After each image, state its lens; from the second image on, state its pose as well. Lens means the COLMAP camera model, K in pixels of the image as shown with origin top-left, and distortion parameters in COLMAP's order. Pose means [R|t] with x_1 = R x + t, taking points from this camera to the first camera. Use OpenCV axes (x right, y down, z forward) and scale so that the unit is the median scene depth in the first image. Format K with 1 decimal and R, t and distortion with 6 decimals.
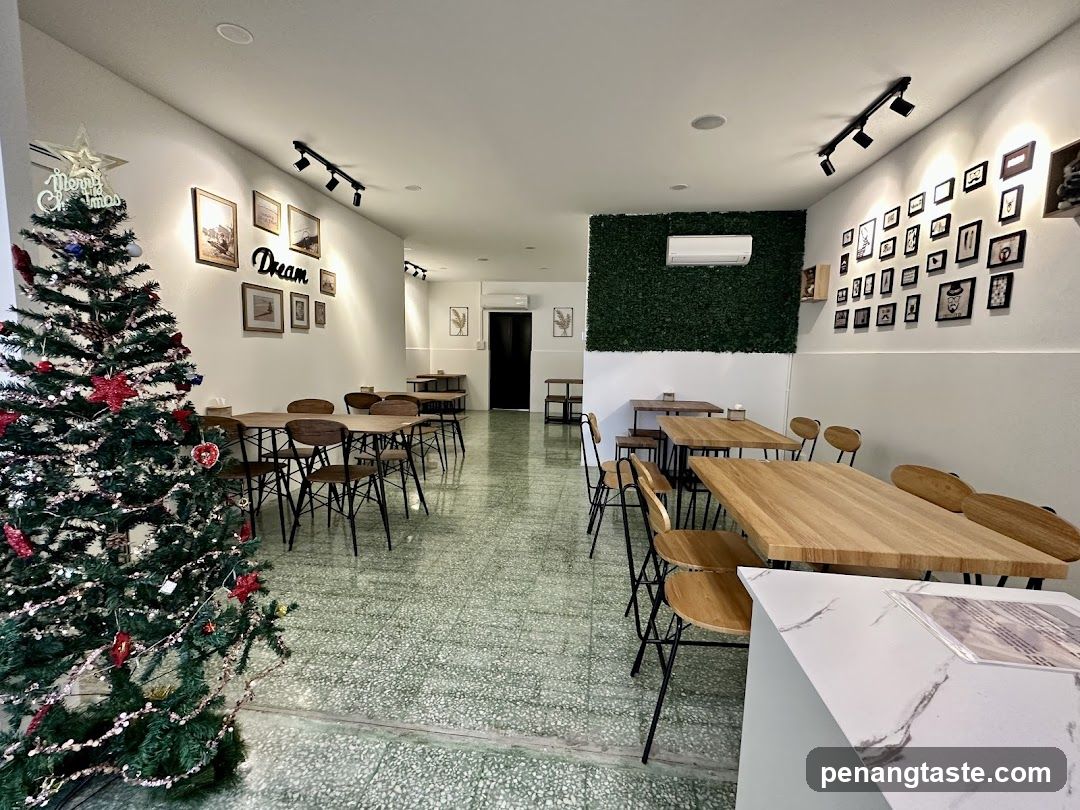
lens RADIAL K [[497.5, 0, 540.0], [0, 497.5, 405.0], [0, 0, 1]] dist [0.001137, -0.000018]
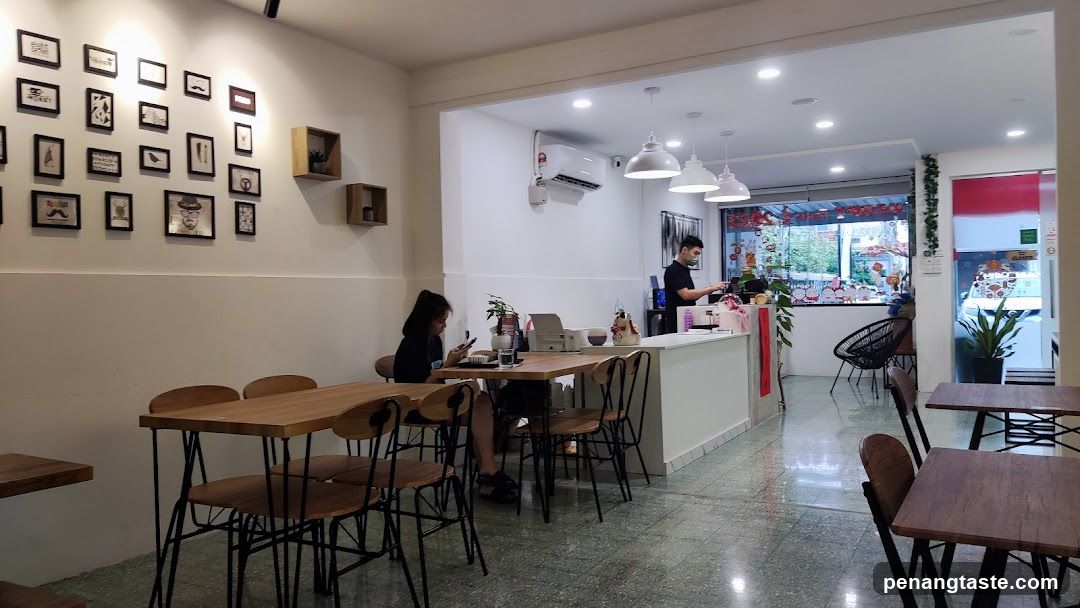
lens RADIAL K [[808.1, 0, 540.0], [0, 808.1, 304.0], [0, 0, 1]] dist [0.158372, -0.191834]
pose [[-0.922212, -0.012354, 0.386488, -0.282486], [0.035520, 0.992557, 0.116483, -0.195210], [-0.385050, 0.121150, -0.914909, 2.028330]]
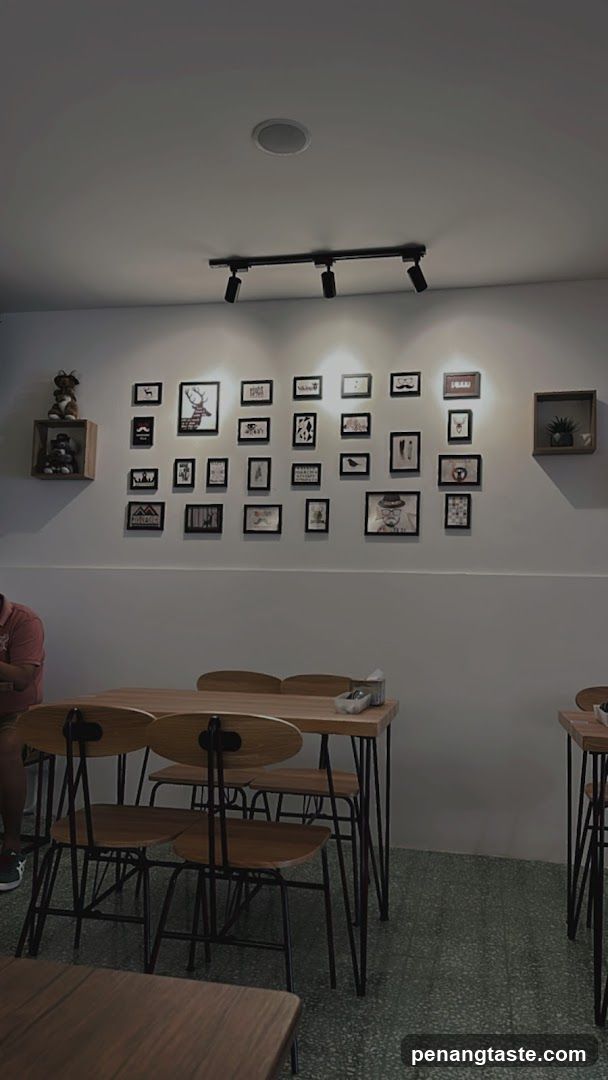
lens RADIAL K [[808.1, 0, 304.0], [0, 808.1, 540.0], [0, 0, 1]] dist [0.158372, -0.191834]
pose [[0.092405, 0.078587, 0.992615, -0.568108], [0.077787, 0.993264, -0.085880, -0.051050], [-0.992678, 0.085148, 0.085670, 0.993498]]
